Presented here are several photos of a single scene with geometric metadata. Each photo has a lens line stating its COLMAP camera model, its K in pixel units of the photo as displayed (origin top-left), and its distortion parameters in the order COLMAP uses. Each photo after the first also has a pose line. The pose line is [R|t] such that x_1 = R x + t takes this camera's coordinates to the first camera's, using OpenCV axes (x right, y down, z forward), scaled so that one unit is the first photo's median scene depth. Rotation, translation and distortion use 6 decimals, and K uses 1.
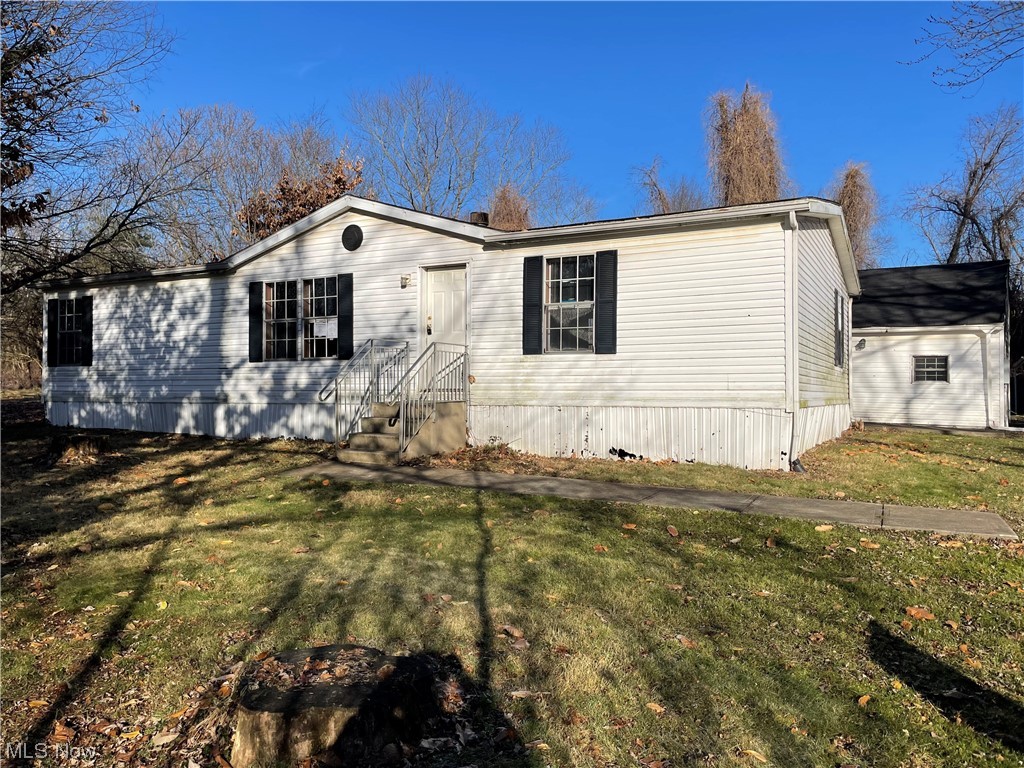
lens RADIAL K [[772.7, 0, 510.2], [0, 772.7, 379.9], [0, 0, 1]] dist [0.041854, -0.025707]
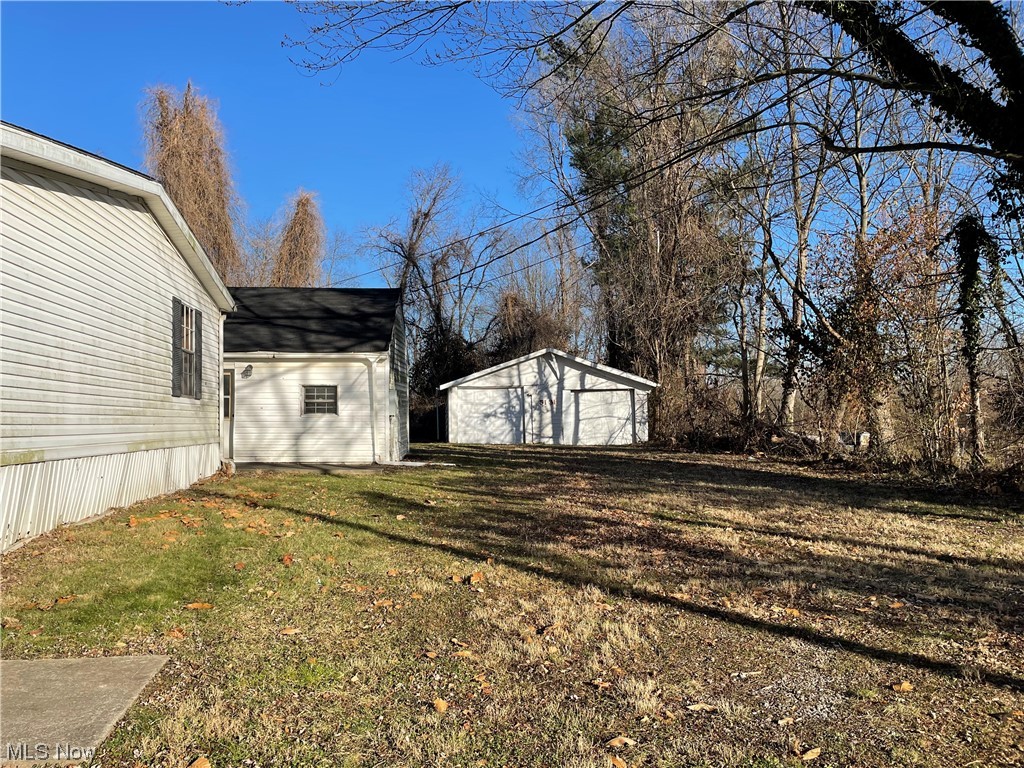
lens RADIAL K [[772.7, 0, 512.4], [0, 772.7, 386.5], [0, 0, 1]] dist [0.041854, -0.025707]
pose [[0.811681, 0.011616, 0.583985, 0.193060], [0.007569, 0.999509, -0.030401, -0.000923], [-0.584052, 0.029096, 0.811195, 0.143121]]
